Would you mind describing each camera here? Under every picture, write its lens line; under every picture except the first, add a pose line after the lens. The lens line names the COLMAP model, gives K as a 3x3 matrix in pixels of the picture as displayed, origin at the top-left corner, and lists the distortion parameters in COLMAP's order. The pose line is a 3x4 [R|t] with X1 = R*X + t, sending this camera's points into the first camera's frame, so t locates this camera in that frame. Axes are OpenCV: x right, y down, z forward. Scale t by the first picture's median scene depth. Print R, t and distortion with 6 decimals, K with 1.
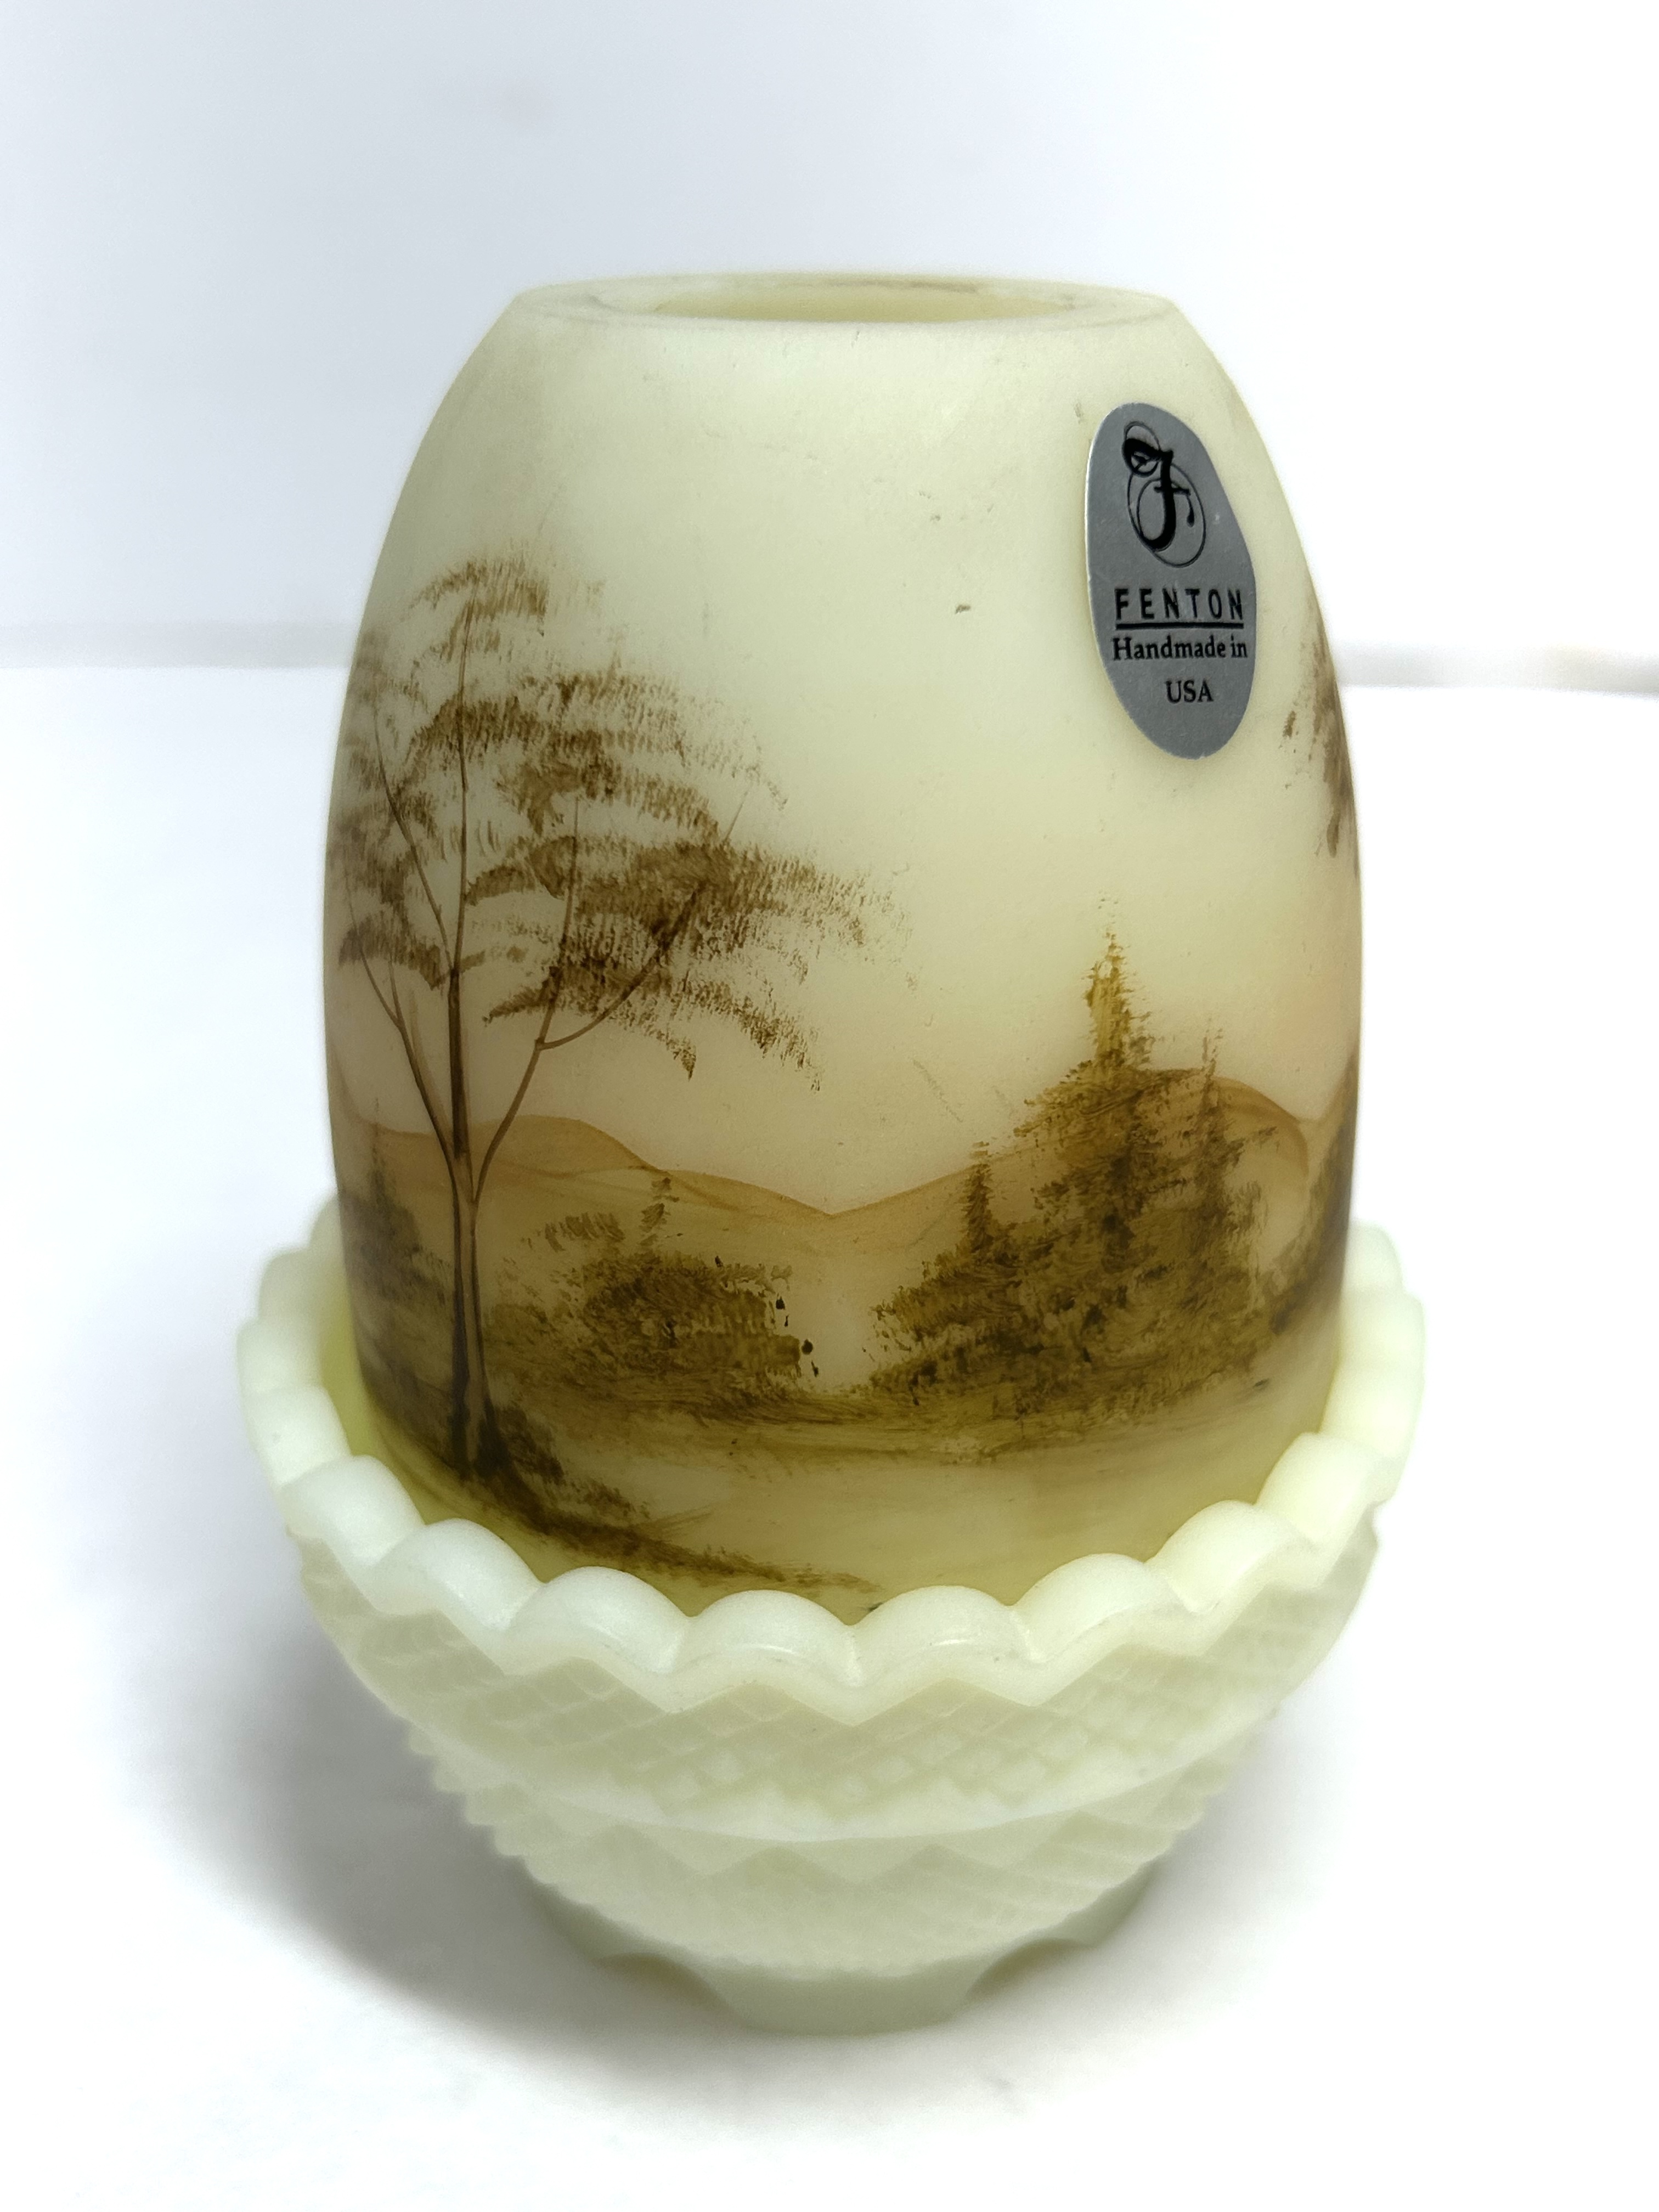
lens RADIAL K [[2278.3, 0, 815.6], [0, 2278.3, 1102.8], [0, 0, 1]] dist [0.032127, 0.000000]
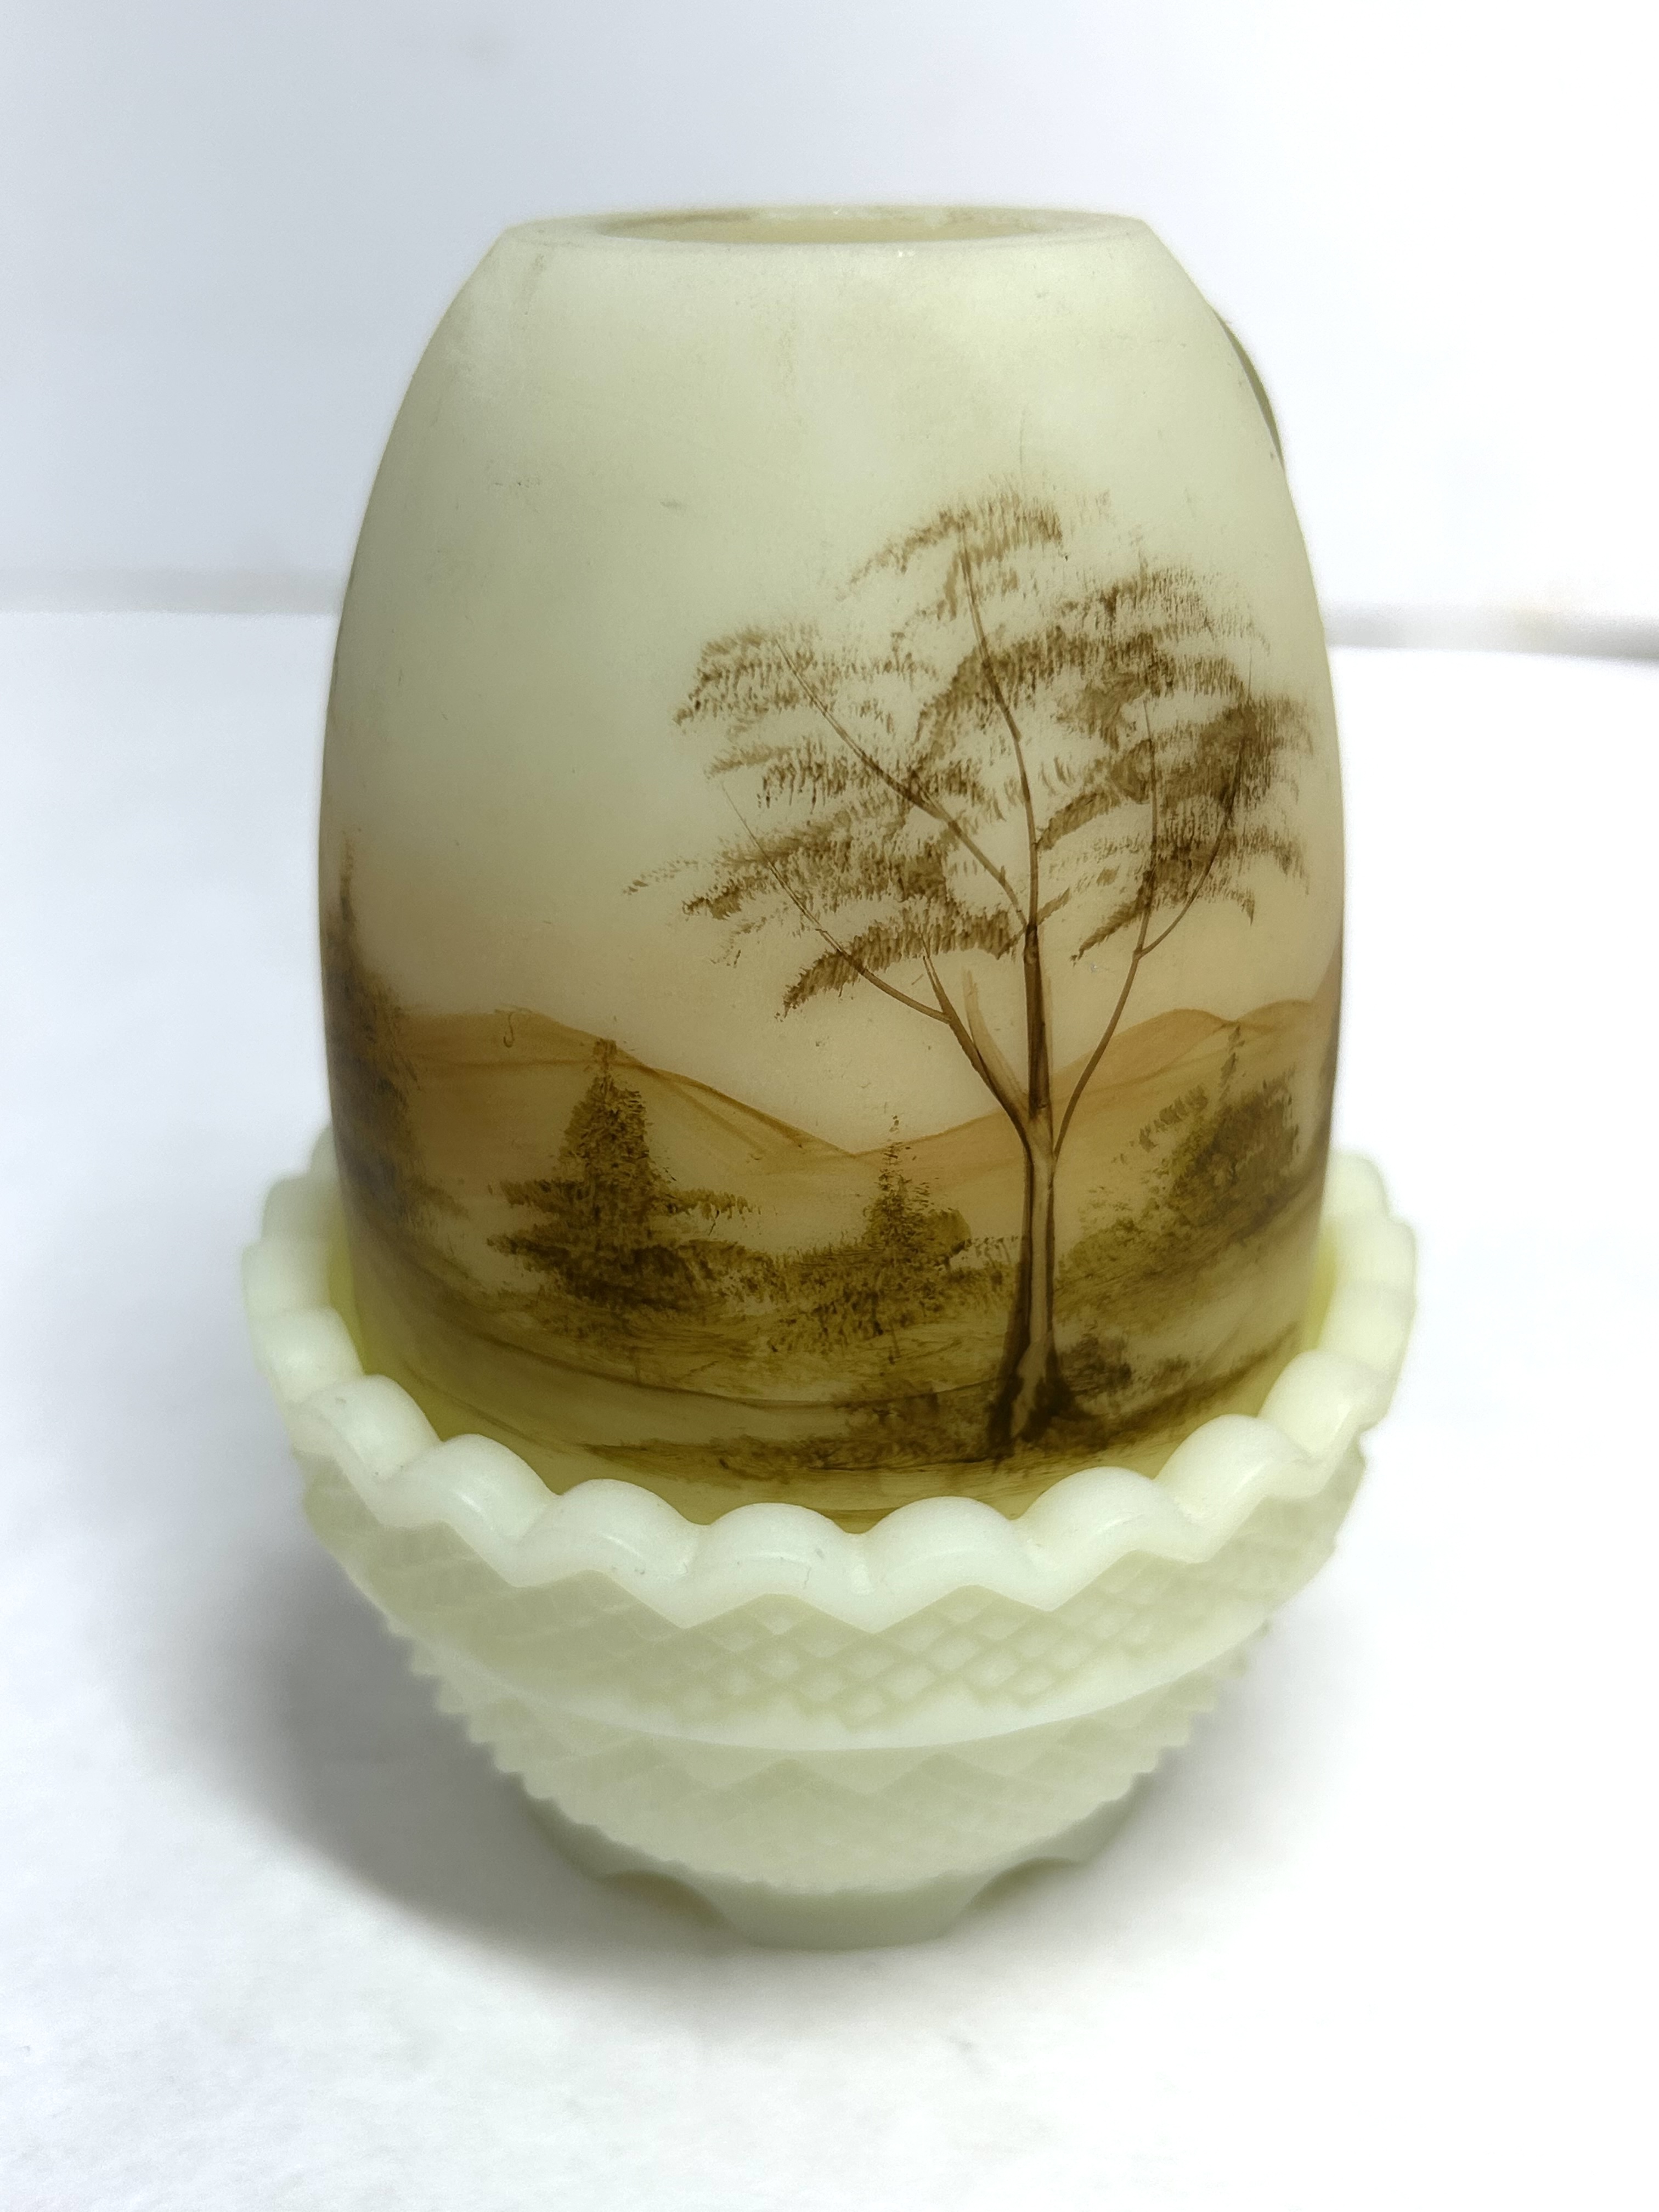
lens RADIAL K [[2278.3, 0, 825.3], [0, 2278.3, 1108.2], [0, 0, 1]] dist [0.032127, 0.000000]
pose [[0.521015, -0.386025, 0.761267, -1.002113], [0.378111, 0.903984, 0.199613, -0.220672], [-0.765229, 0.183842, 0.616950, 0.494486]]
